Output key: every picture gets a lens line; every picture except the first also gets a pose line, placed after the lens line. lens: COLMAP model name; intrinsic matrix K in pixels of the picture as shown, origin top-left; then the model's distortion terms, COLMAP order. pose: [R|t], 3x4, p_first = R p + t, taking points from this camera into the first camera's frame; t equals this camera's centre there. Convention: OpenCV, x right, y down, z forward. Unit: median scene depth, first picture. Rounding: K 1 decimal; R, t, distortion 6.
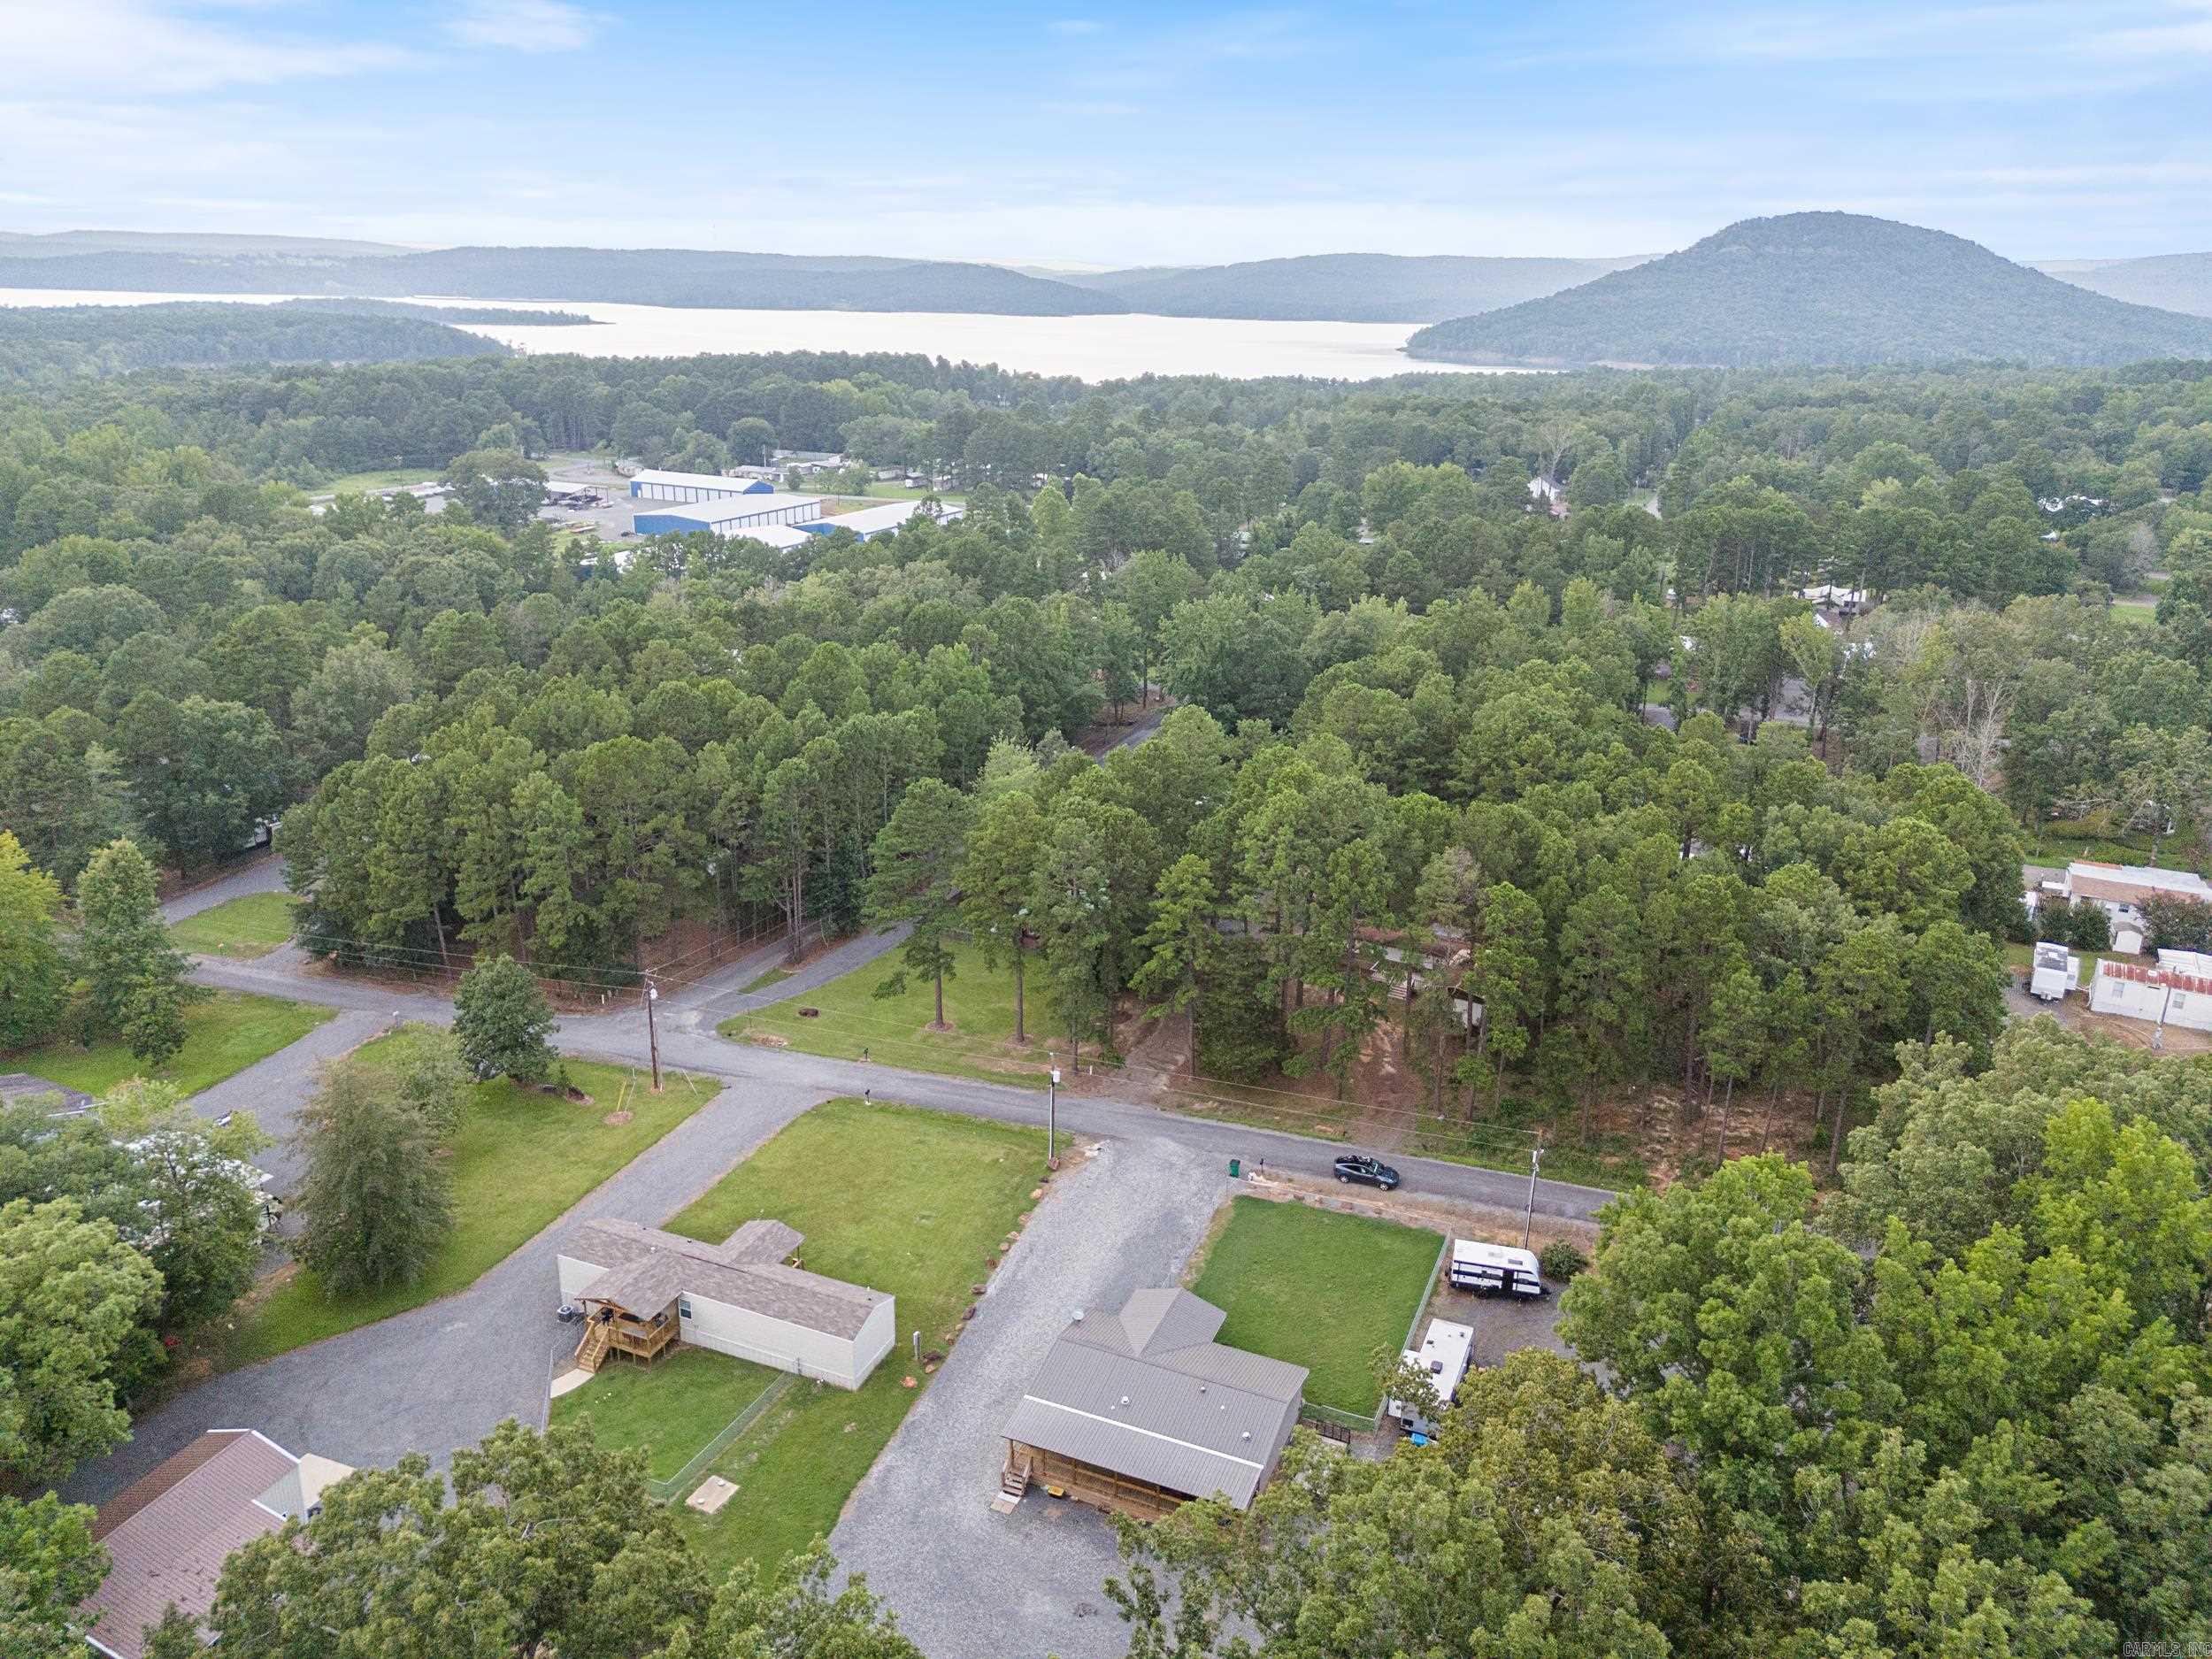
lens RADIAL K [[1615.9, 0, 1106.0], [0, 1615.9, 829.5], [0, 0, 1]] dist [0.080530, -0.074350]
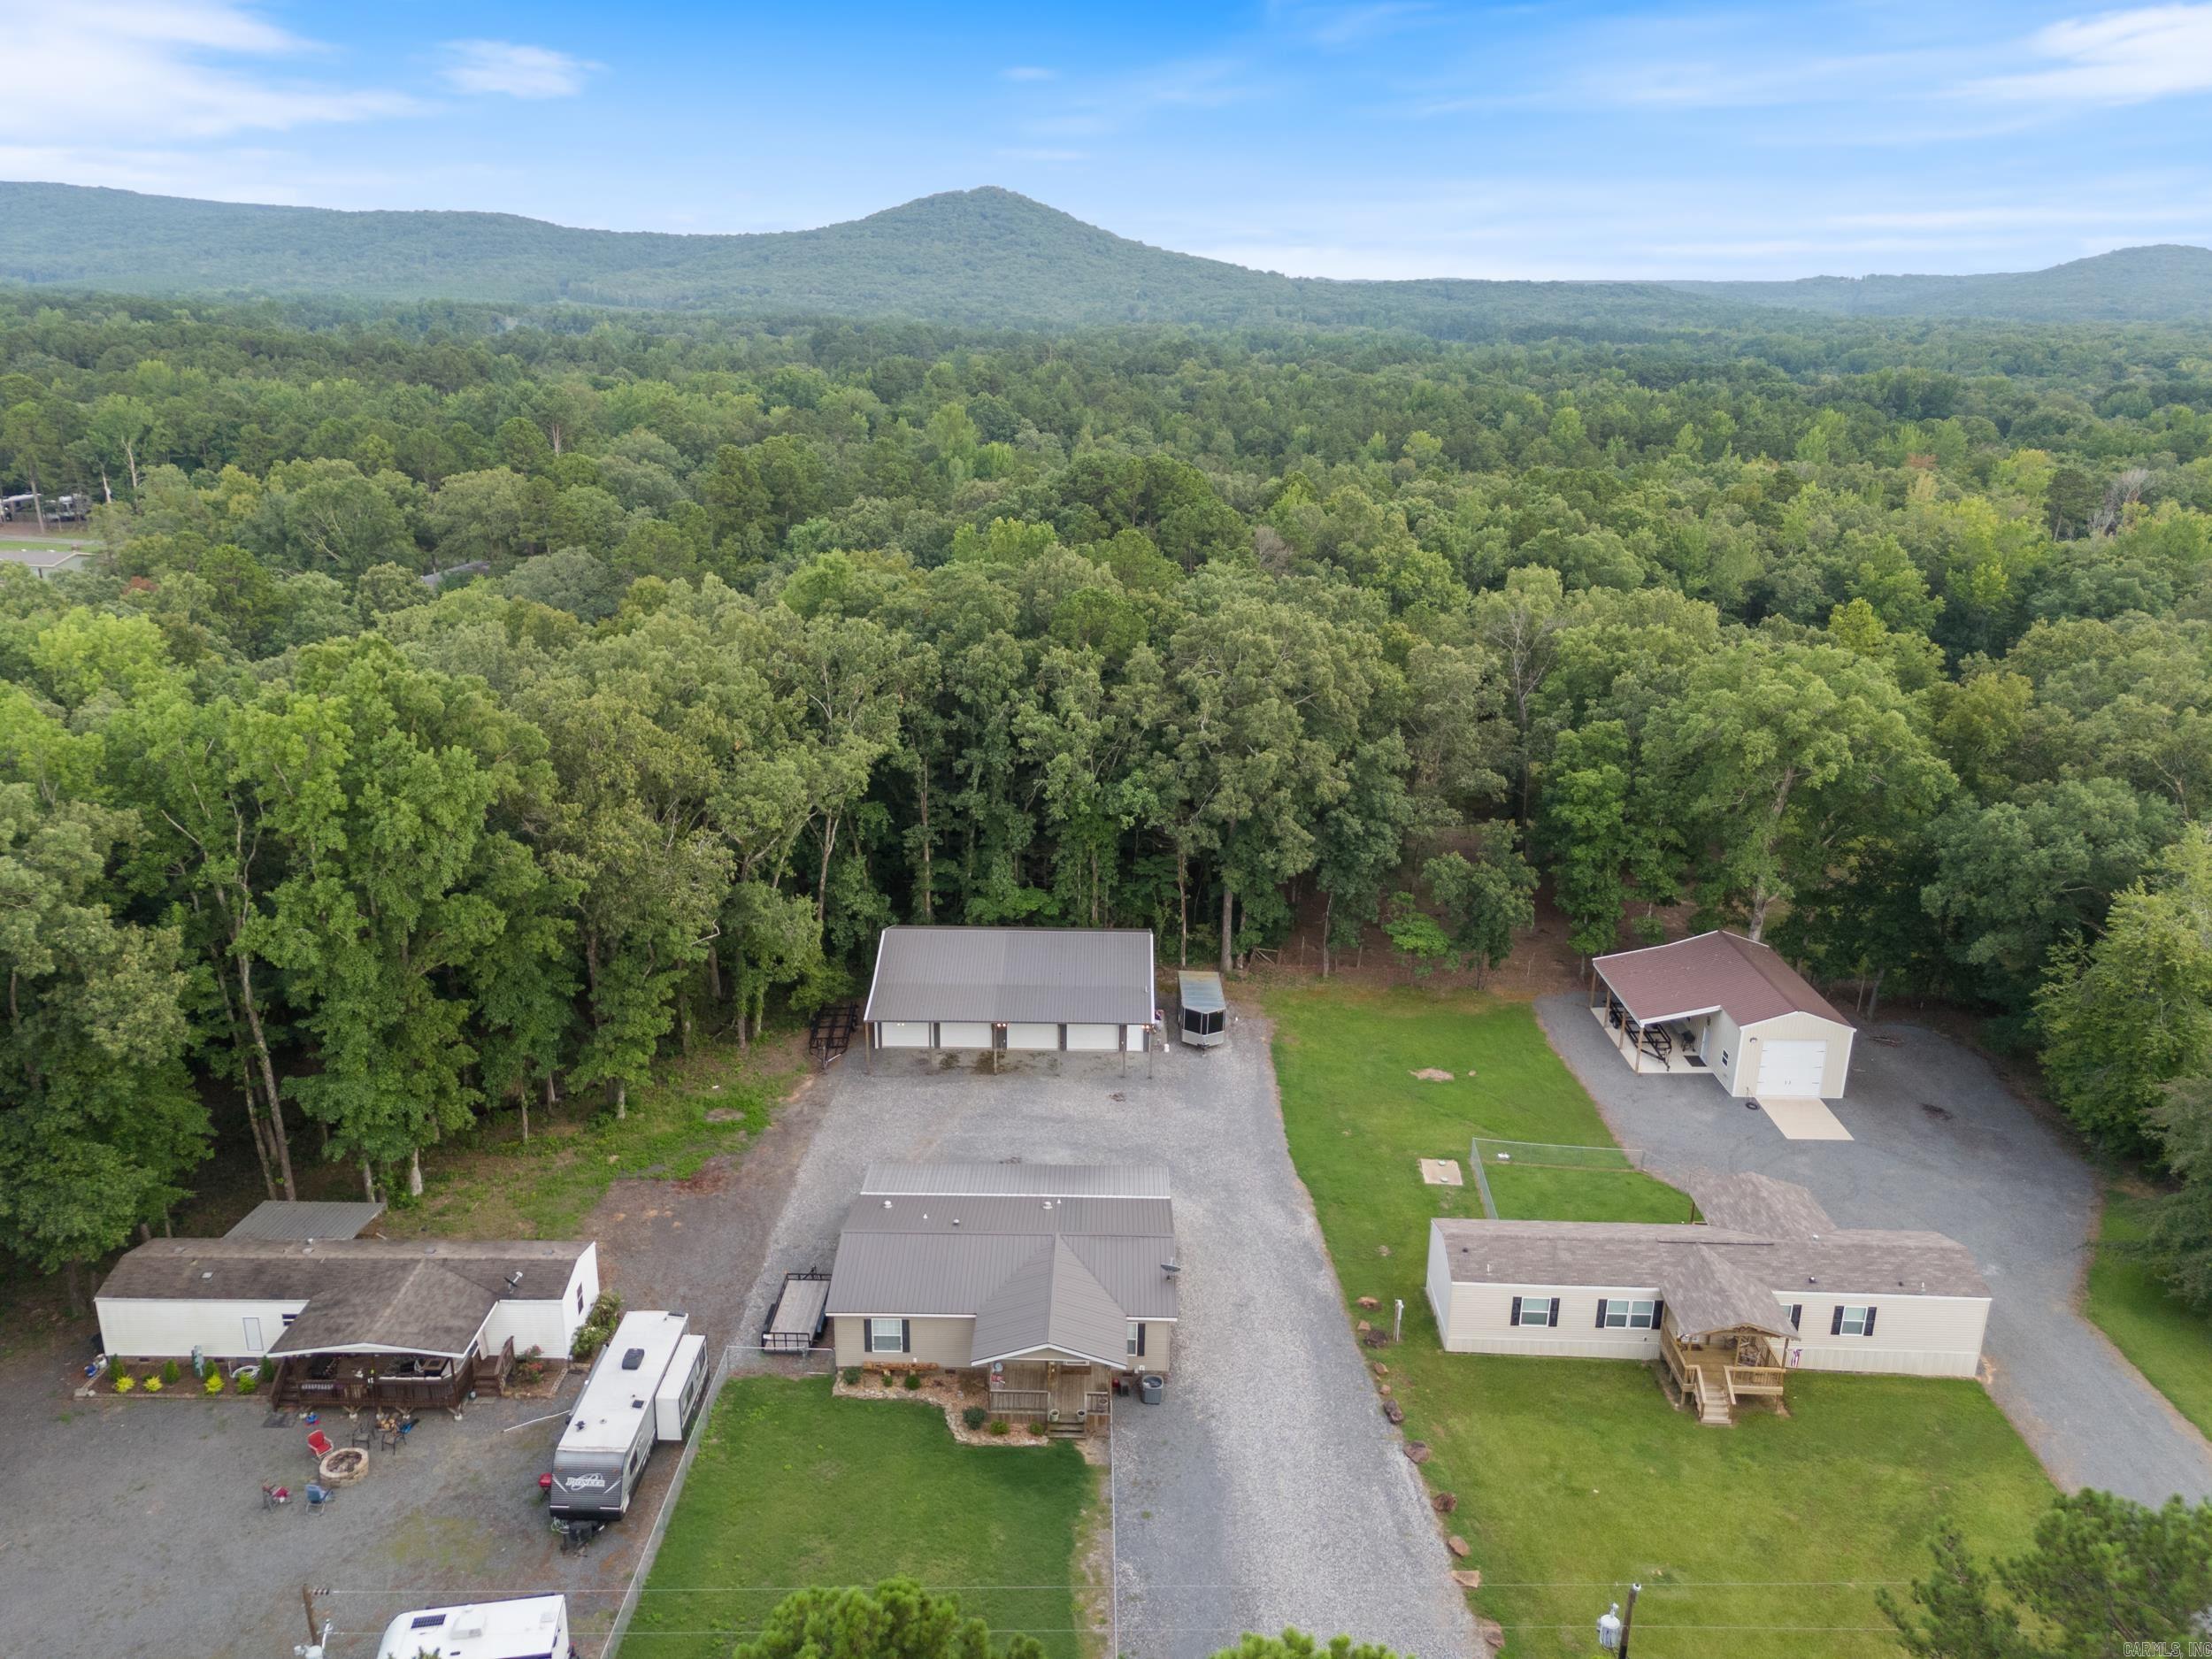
lens RADIAL K [[1615.9, 0, 1106.0], [0, 1615.9, 829.5], [0, 0, 1]] dist [0.080530, -0.074350]
pose [[-0.919816, 0.111287, -0.376237, 0.182012], [-0.143950, 0.796336, 0.587475, -0.181231], [0.364989, 0.594529, -0.716463, 1.052254]]
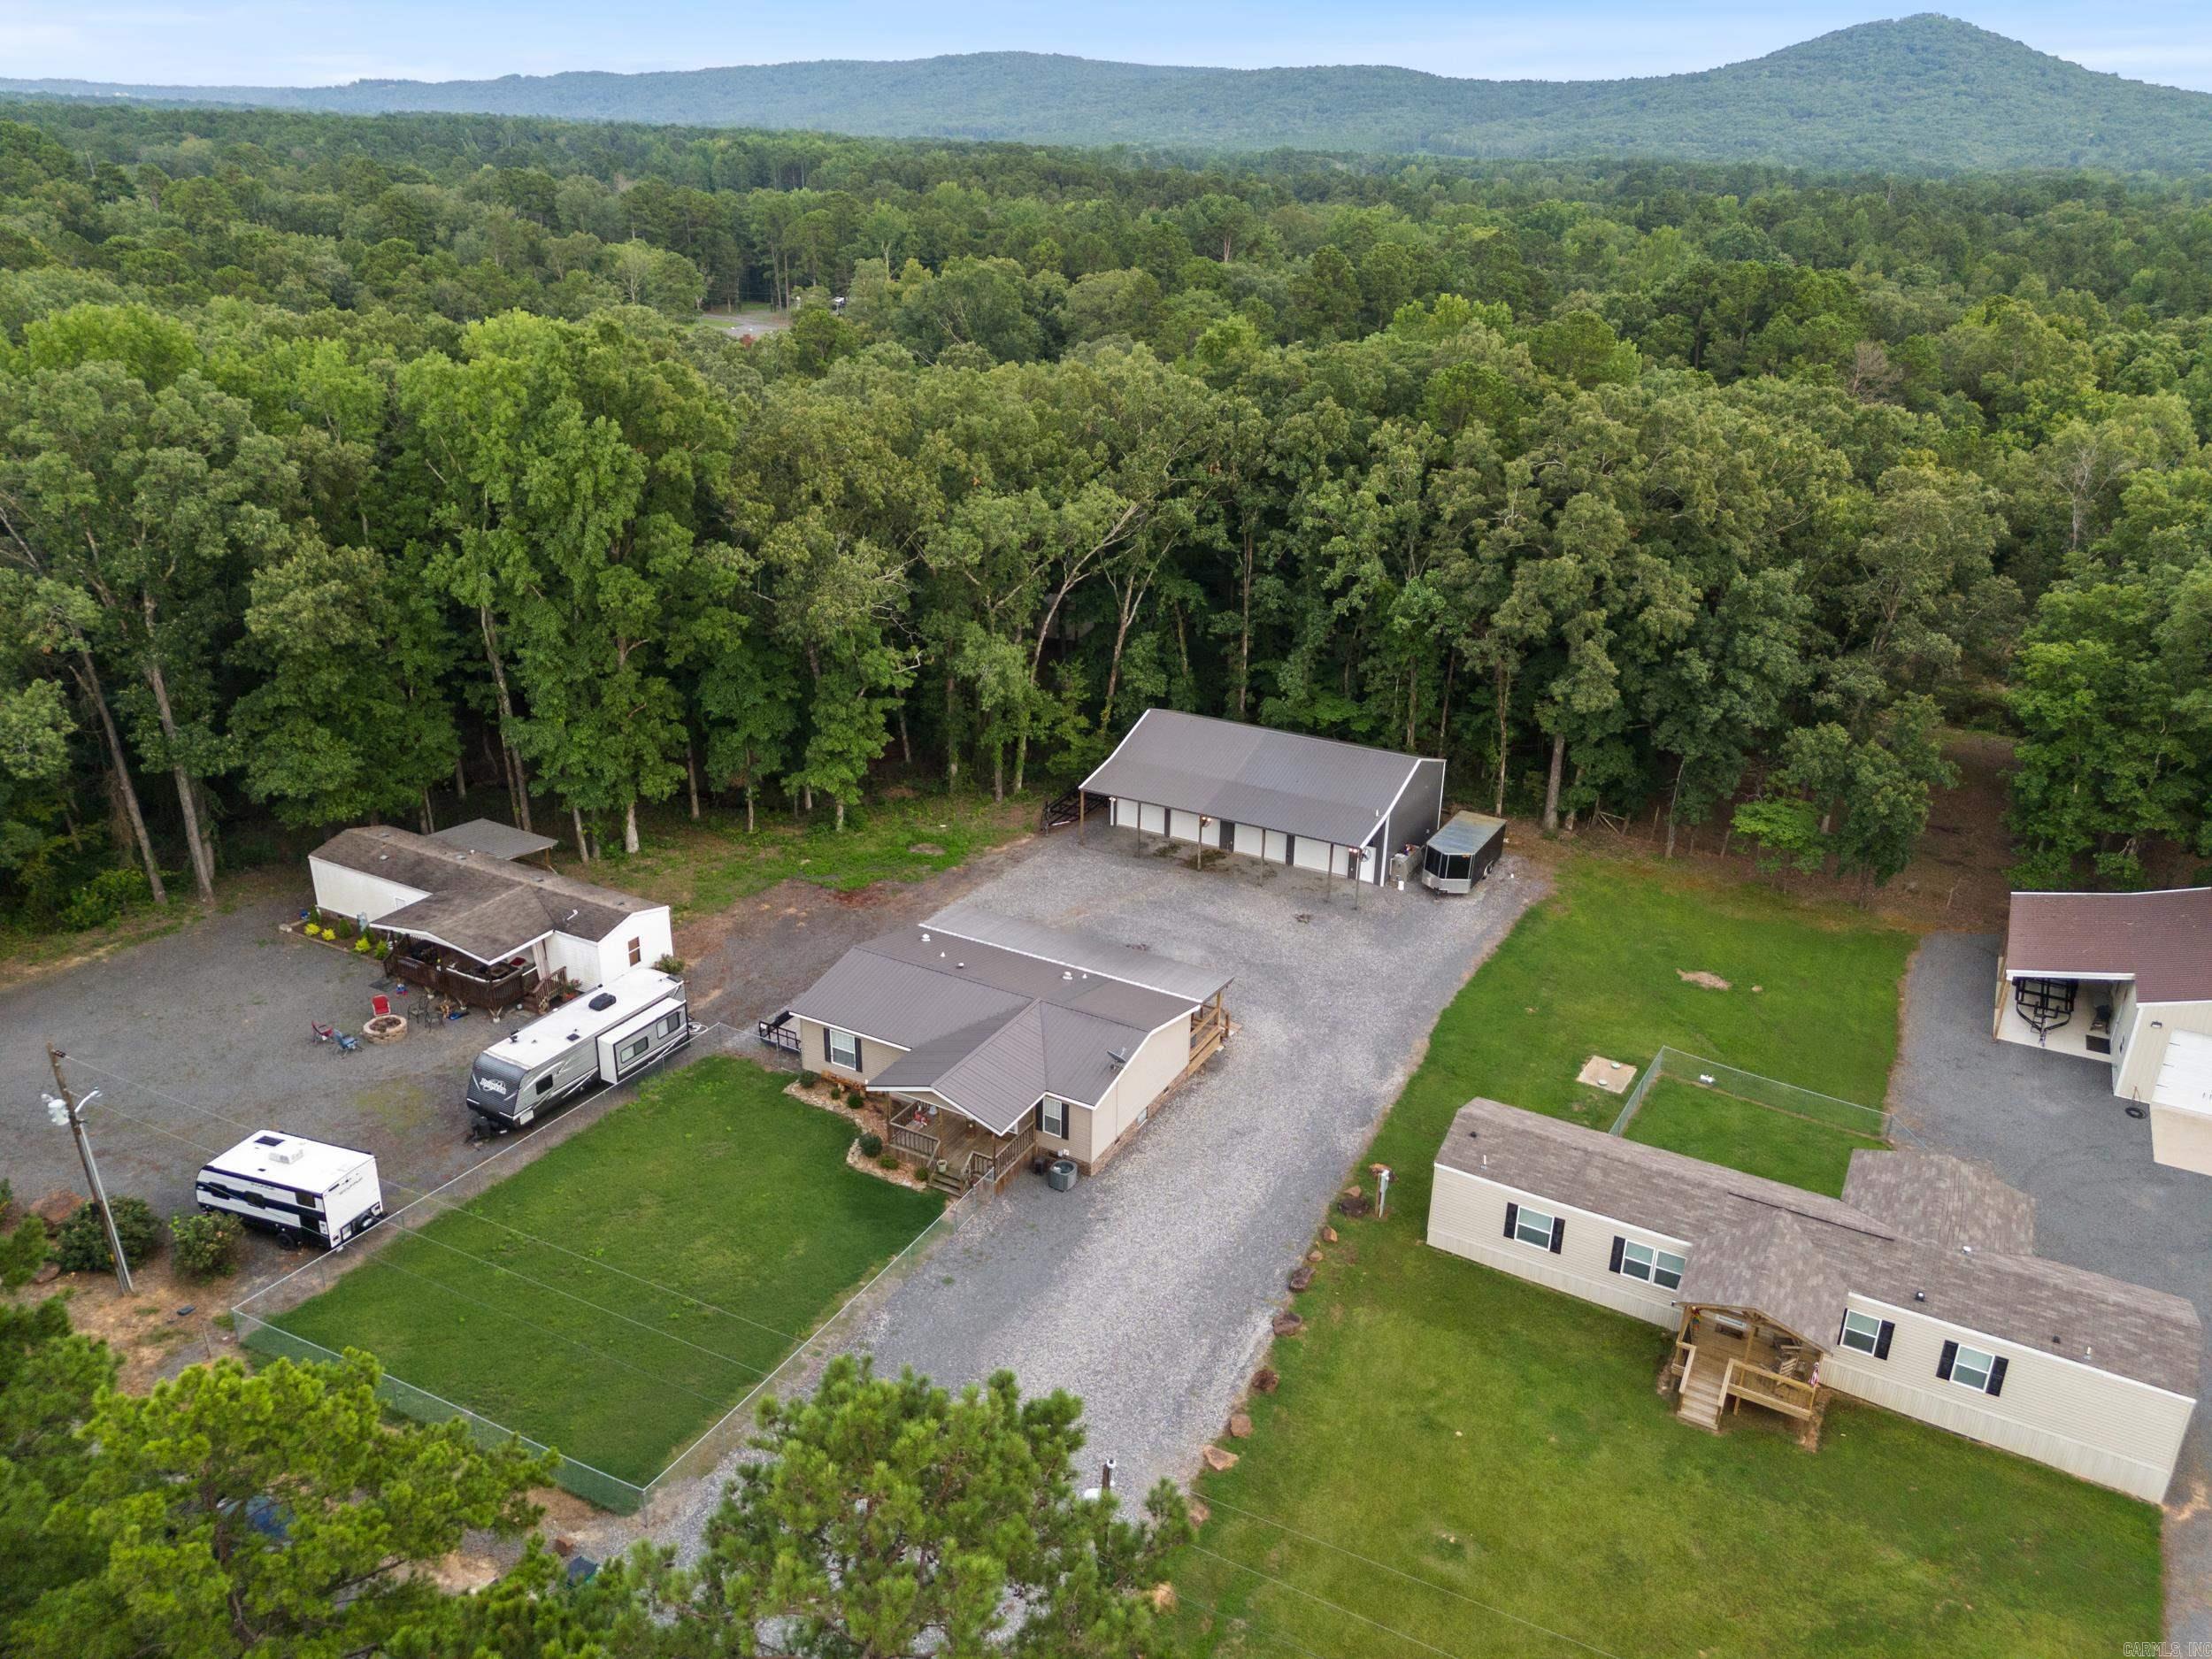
lens RADIAL K [[1615.9, 0, 1106.0], [0, 1615.9, 829.5], [0, 0, 1]] dist [0.080530, -0.074350]
pose [[-0.995335, -0.048175, 0.083585, -0.048714], [0.020940, 0.737857, 0.674632, -0.132158], [-0.094175, 0.673235, -0.733407, 1.069774]]
